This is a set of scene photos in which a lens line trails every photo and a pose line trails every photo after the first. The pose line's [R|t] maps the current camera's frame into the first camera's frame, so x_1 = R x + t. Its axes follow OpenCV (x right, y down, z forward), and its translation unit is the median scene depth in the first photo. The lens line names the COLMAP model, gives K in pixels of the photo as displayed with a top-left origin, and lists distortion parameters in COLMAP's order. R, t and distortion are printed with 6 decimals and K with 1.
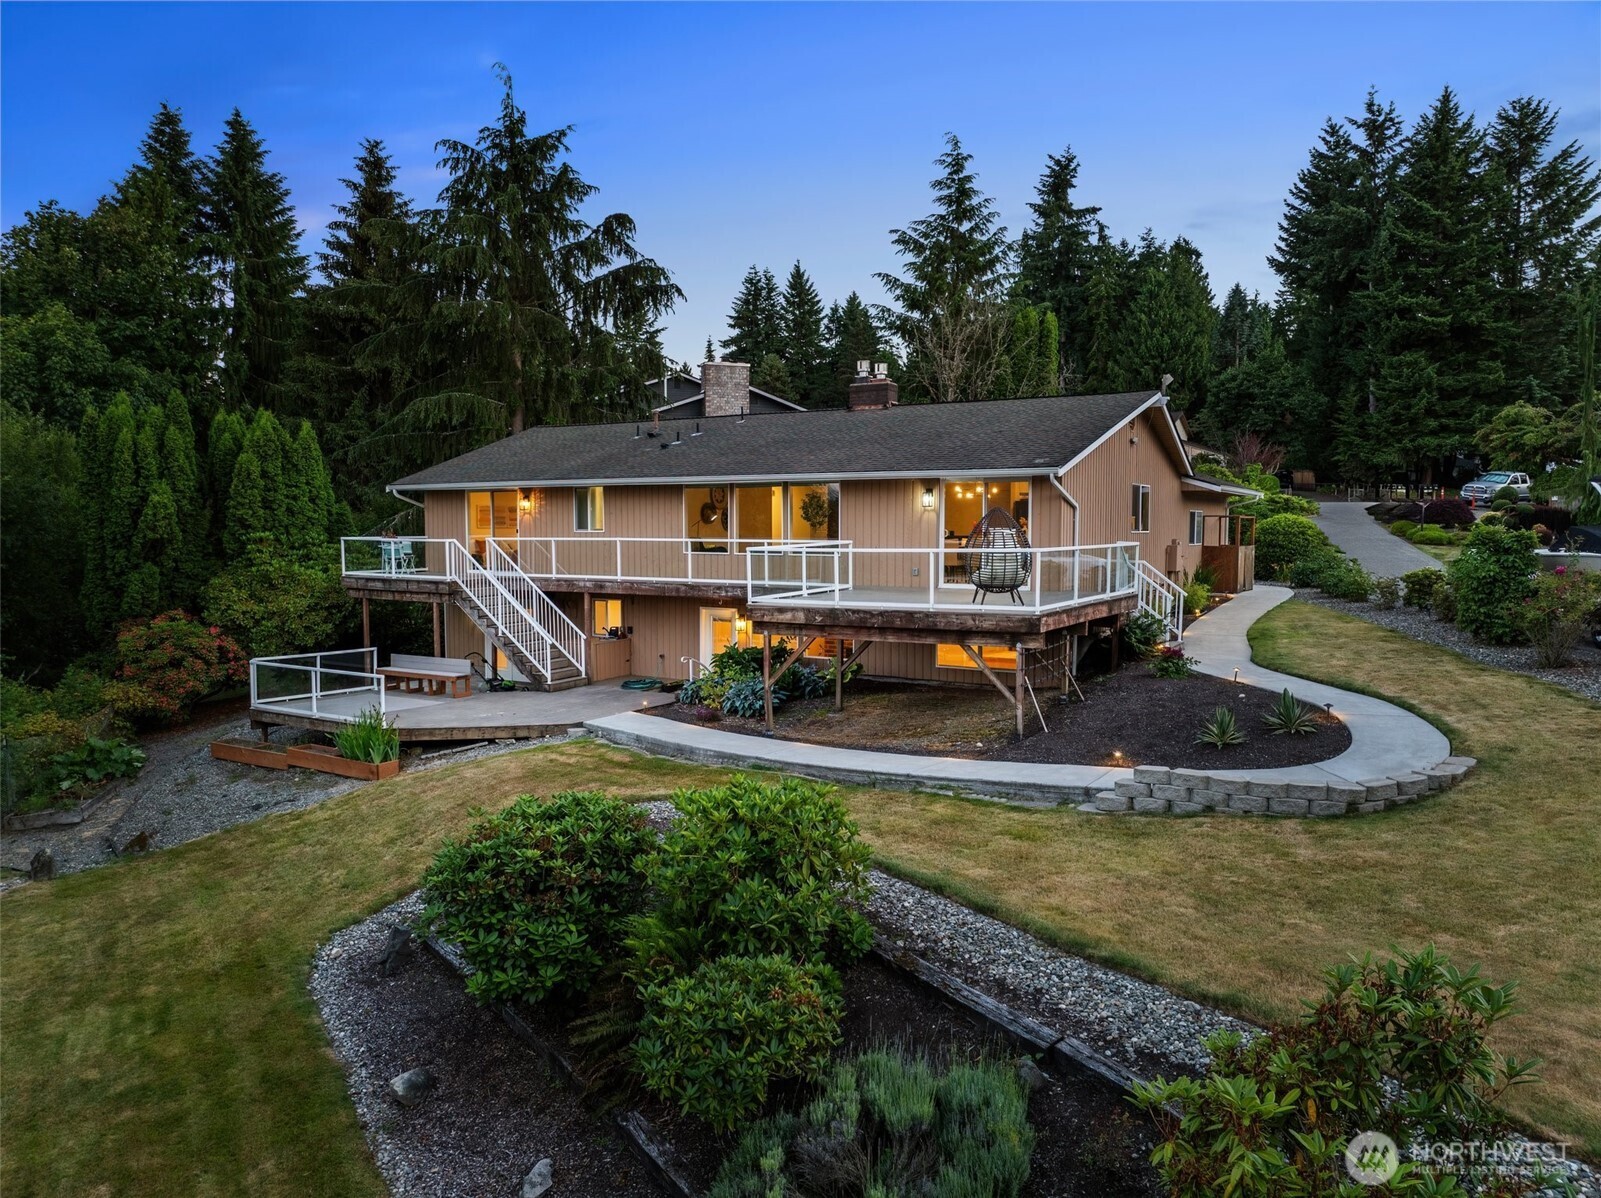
lens RADIAL K [[1129.2, 0, 800.5], [0, 1129.2, 599.0], [0, 0, 1]] dist [-0.026154, -0.001161]
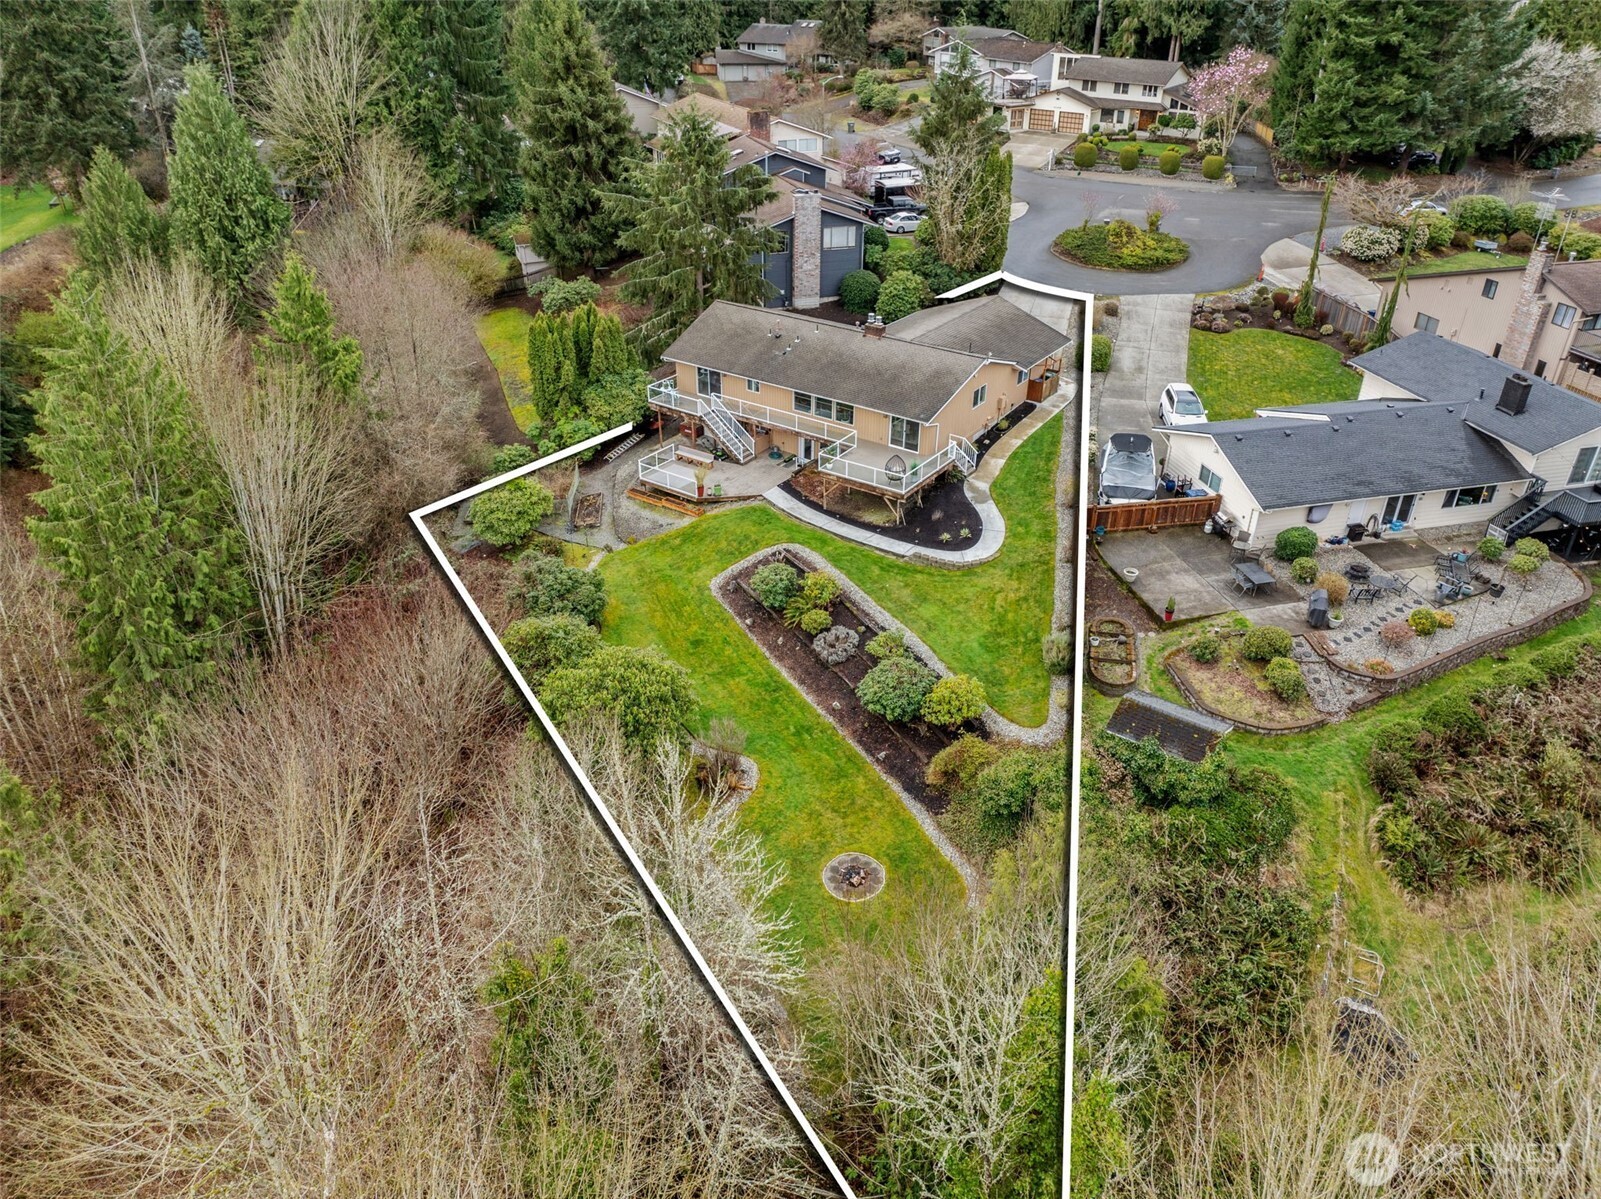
lens RADIAL K [[1129.2, 0, 800.5], [0, 1129.2, 599.5], [0, 0, 1]] dist [-0.026154, -0.001161]
pose [[0.998072, 0.028003, -0.055399, 0.033485], [0.000097, 0.891762, 0.452504, -0.437637], [0.062074, -0.451637, 0.890040, -0.773931]]
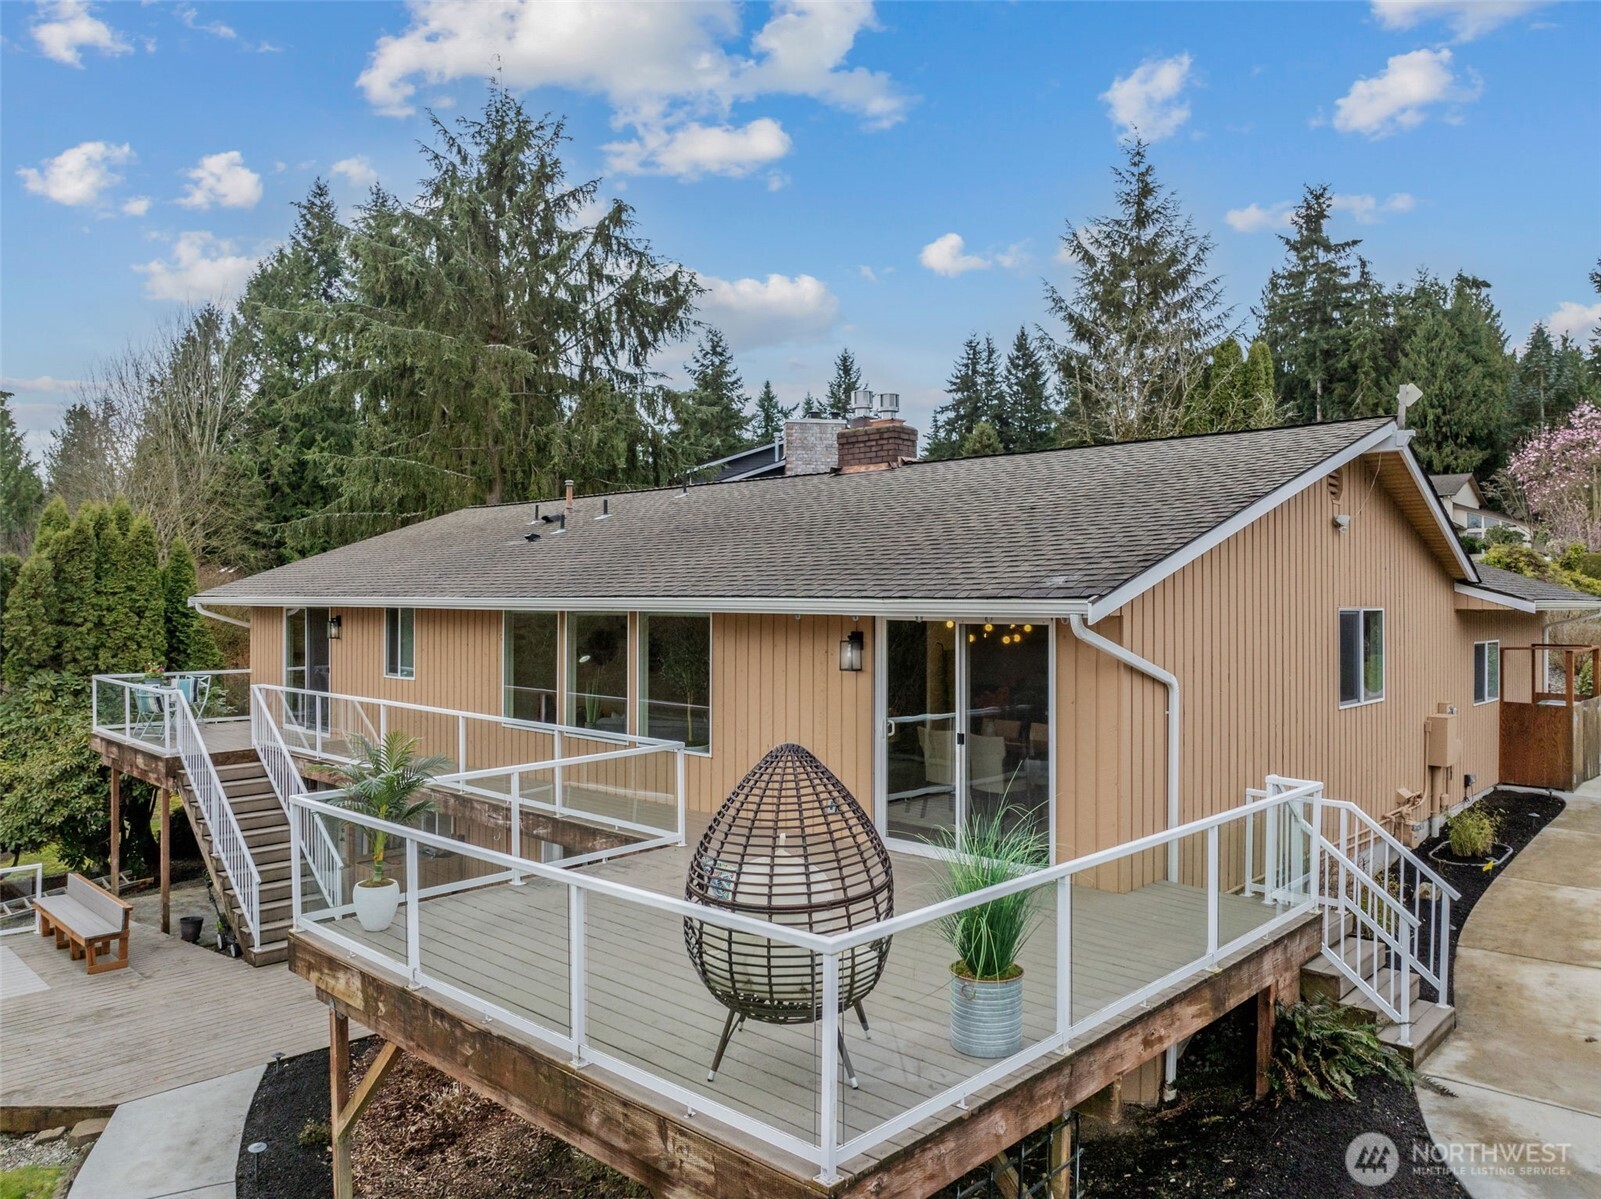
lens RADIAL K [[1153.6, 0, 830.2], [0, 1153.6, 585.9], [0, 0, 1]] dist [-0.027526, 0.000060]
pose [[0.981935, -0.003325, -0.189190, 0.091280], [-0.011085, 0.997118, -0.075053, -0.038456], [0.188894, 0.075794, 0.979068, 0.250300]]
